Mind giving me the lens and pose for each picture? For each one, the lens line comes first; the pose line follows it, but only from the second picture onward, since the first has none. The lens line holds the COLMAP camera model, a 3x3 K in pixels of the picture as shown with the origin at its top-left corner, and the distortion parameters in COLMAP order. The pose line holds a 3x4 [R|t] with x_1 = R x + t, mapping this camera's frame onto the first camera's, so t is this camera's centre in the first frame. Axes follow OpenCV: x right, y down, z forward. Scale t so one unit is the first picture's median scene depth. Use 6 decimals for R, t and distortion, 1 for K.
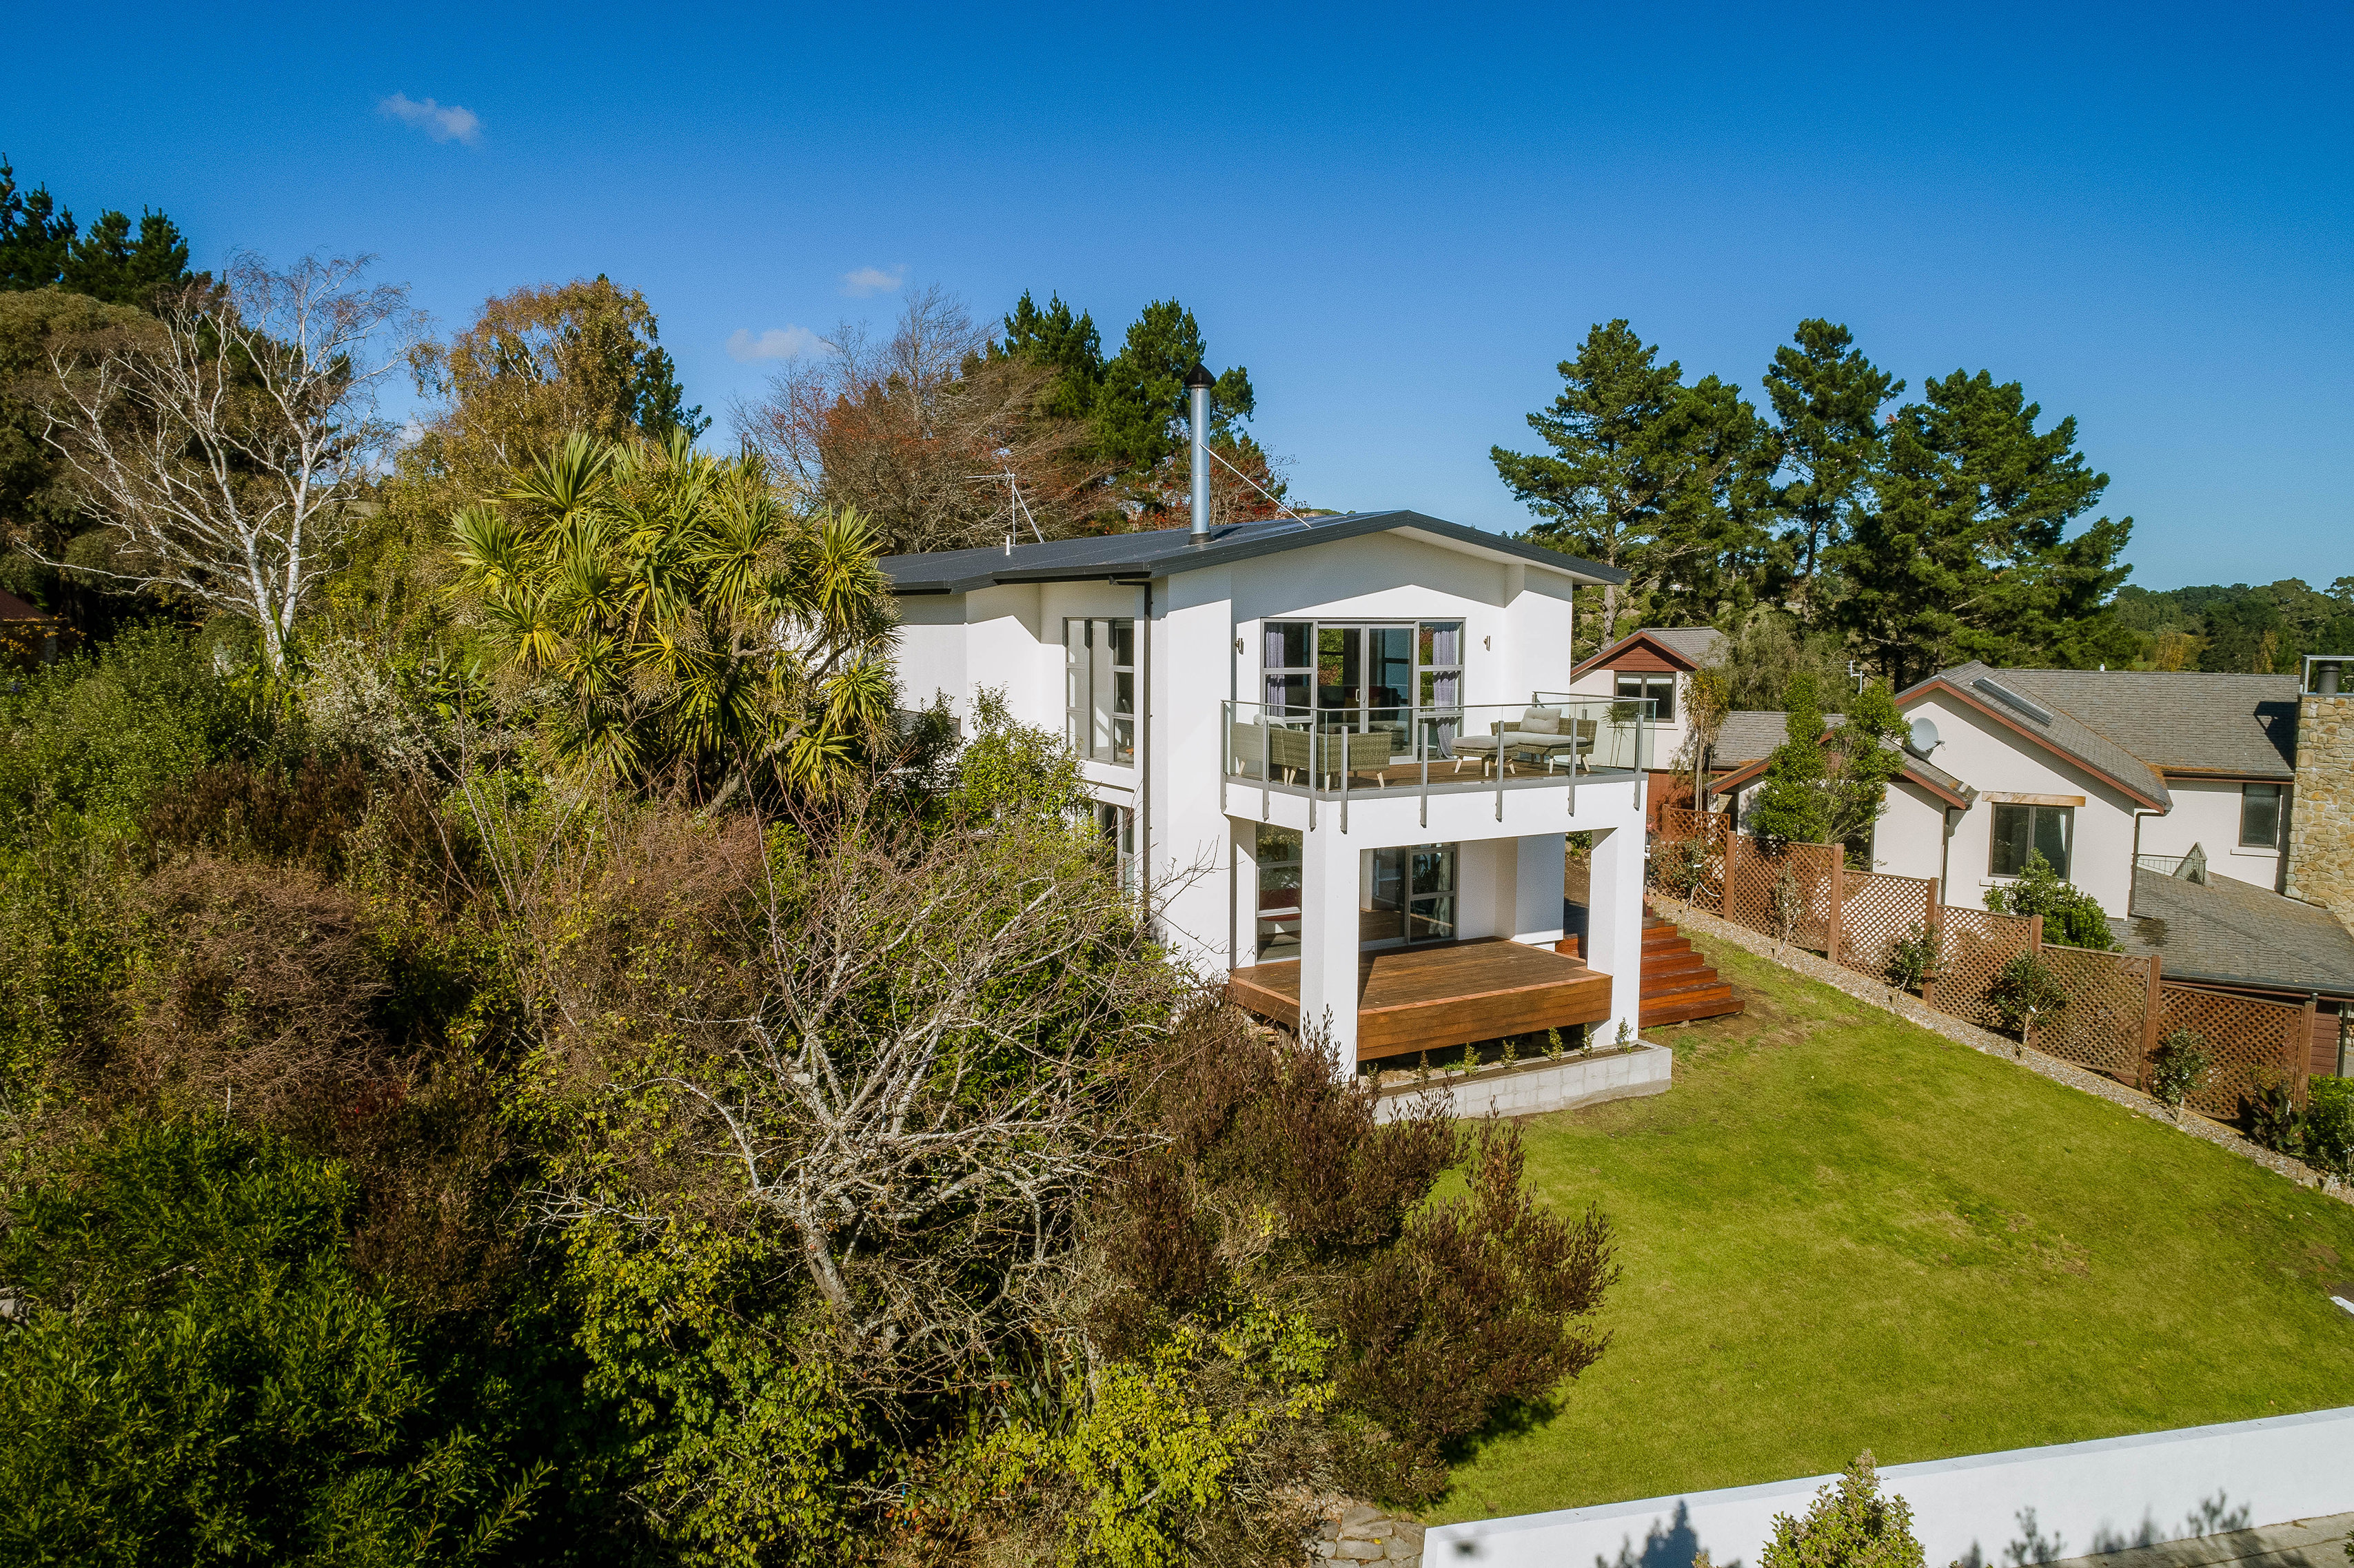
lens RADIAL K [[1582.0, 0, 1177.0], [0, 1582.0, 784.0], [0, 0, 1]] dist [-0.001357, 0.007652]
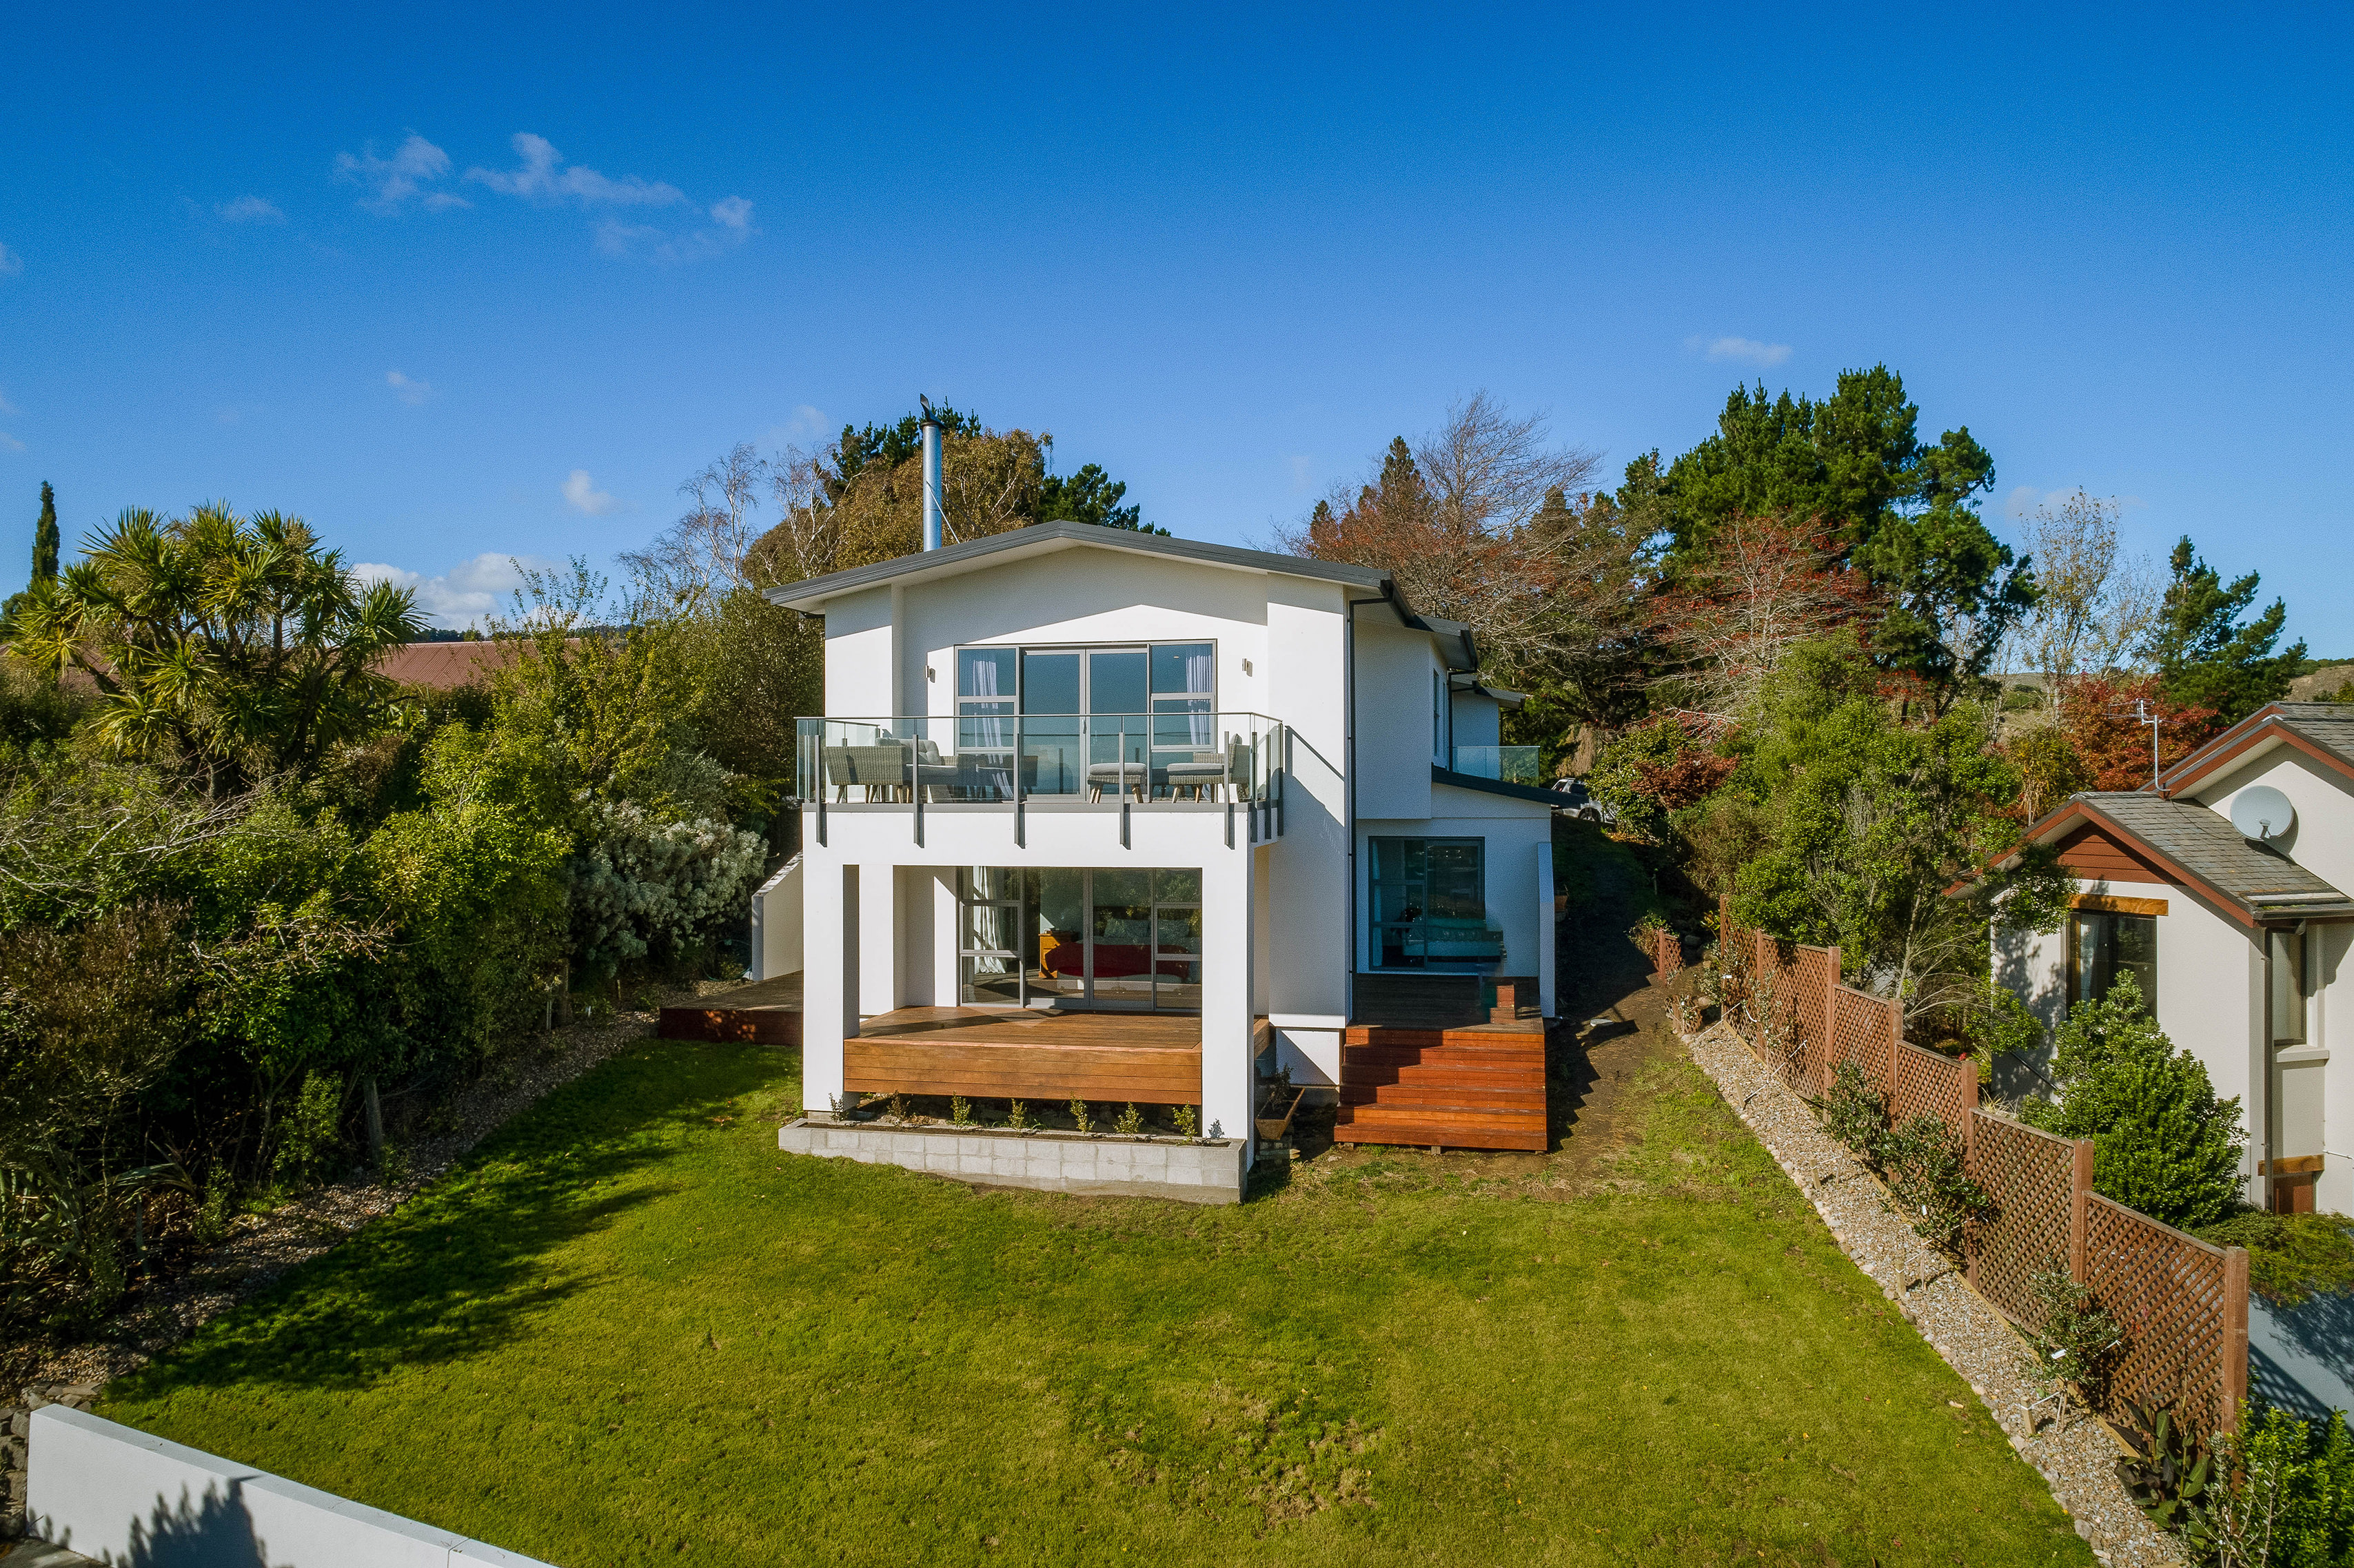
lens RADIAL K [[1582.0, 0, 1177.0], [0, 1582.0, 784.0], [0, 0, 1]] dist [-0.001357, 0.007652]
pose [[0.747638, -0.006720, -0.664072, 0.790016], [-0.065268, 0.994364, -0.083543, 0.052031], [0.660891, 0.105802, 0.742986, 0.363635]]
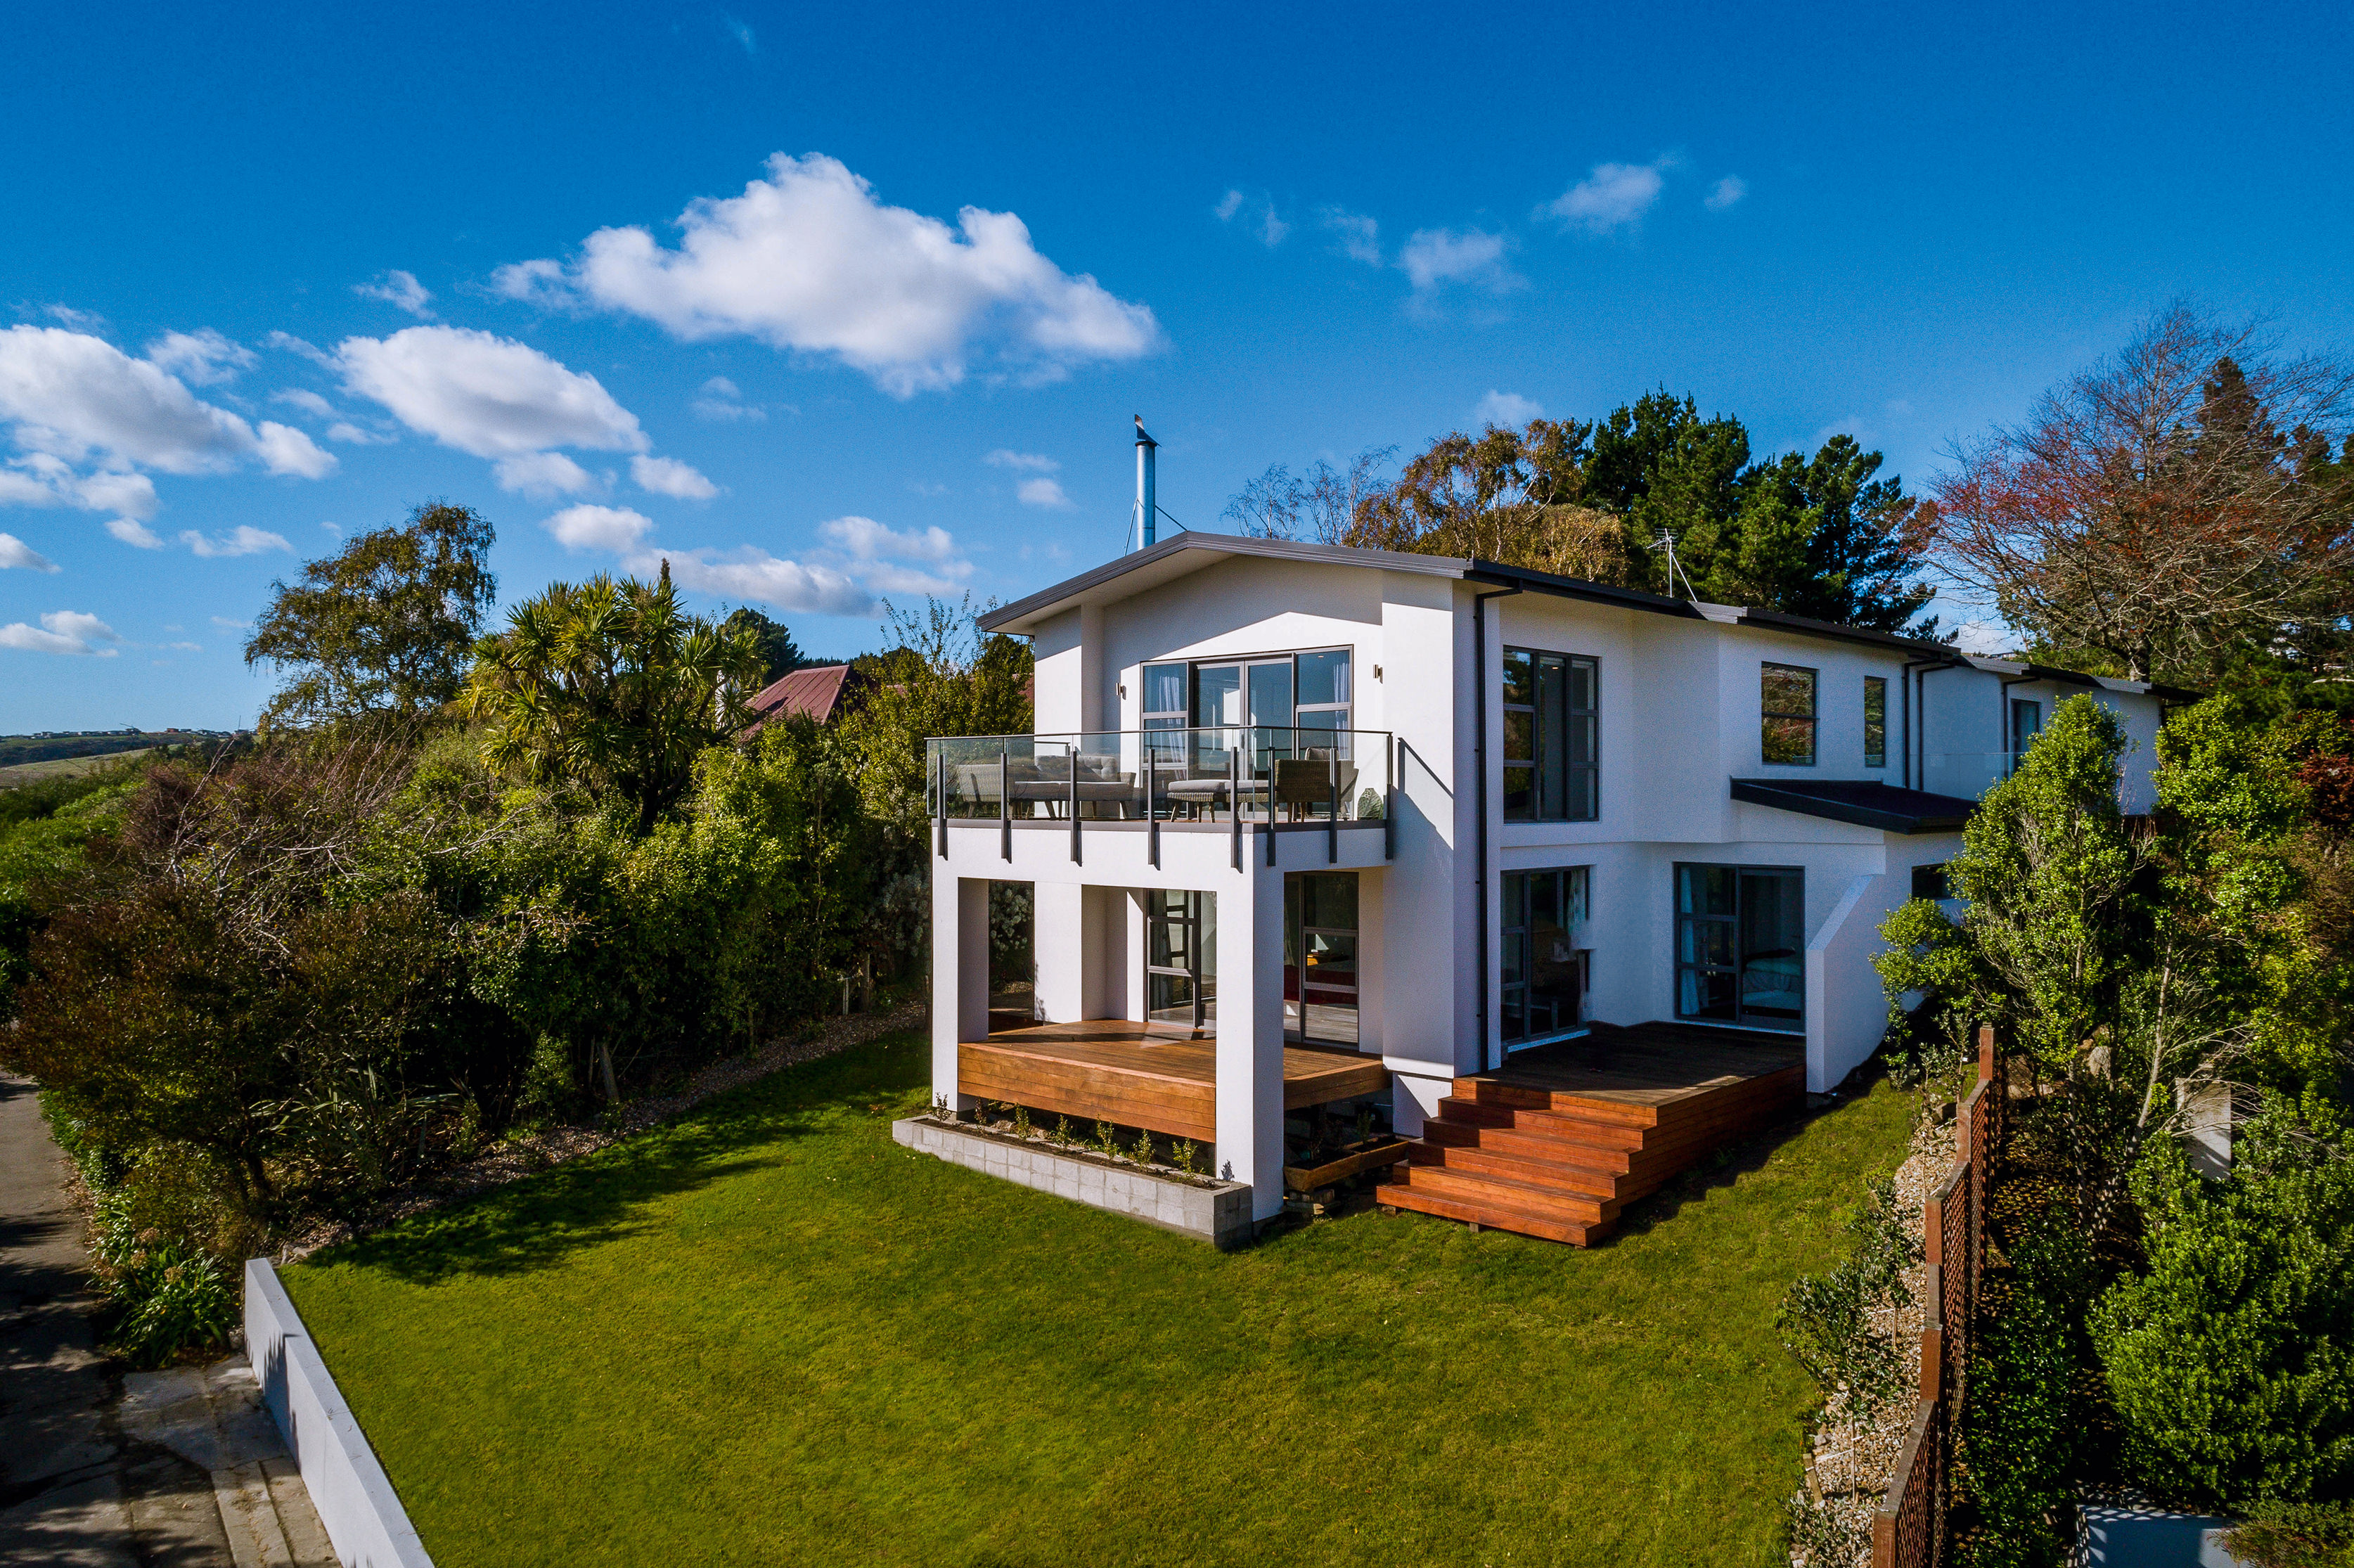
lens RADIAL K [[1613.6, 0, 1177.0], [0, 1613.6, 784.0], [0, 0, 1]] dist [-0.001287, -0.000390]
pose [[0.293908, -0.010163, -0.955780, 0.997336], [-0.101152, 0.993998, -0.041675, 0.009617], [0.950466, 0.108928, 0.291116, 0.721736]]
